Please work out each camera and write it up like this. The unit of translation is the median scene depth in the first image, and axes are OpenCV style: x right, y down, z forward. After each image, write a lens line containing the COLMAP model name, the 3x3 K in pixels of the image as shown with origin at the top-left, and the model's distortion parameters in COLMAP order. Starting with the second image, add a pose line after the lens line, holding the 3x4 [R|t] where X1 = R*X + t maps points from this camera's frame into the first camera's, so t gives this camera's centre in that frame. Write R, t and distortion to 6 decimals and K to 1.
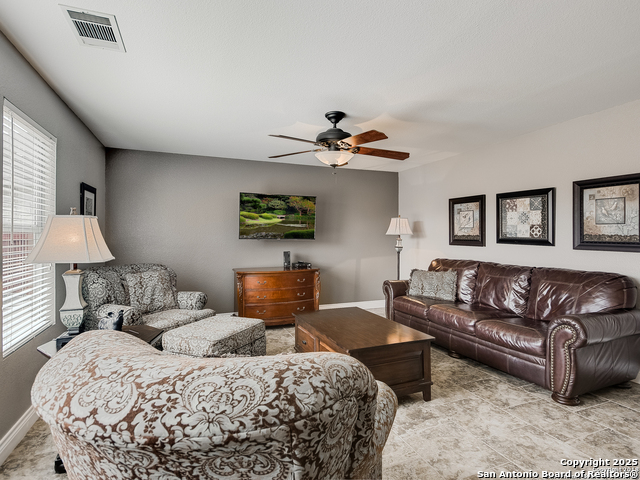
lens RADIAL K [[345.8, 0, 324.6], [0, 345.8, 242.3], [0, 0, 1]] dist [0.014004, -0.014280]
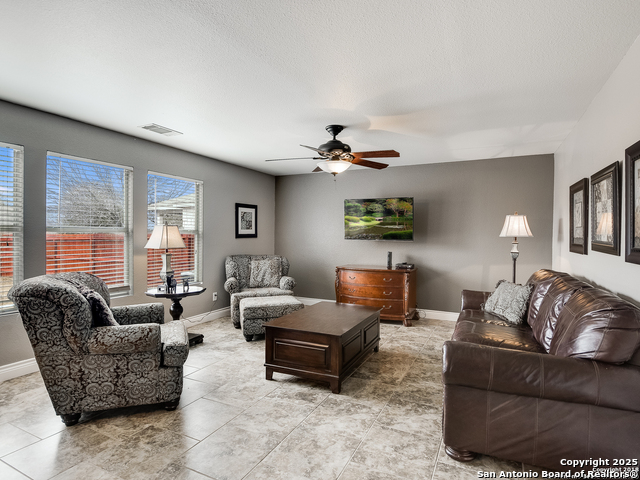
lens RADIAL K [[345.8, 0, 308.8], [0, 345.8, 245.7], [0, 0, 1]] dist [0.014004, -0.014280]
pose [[0.661407, 0.024878, -0.749614, 0.545604], [-0.025321, 0.999621, 0.010834, 0.002702], [0.749599, 0.011815, 0.661786, 0.132469]]
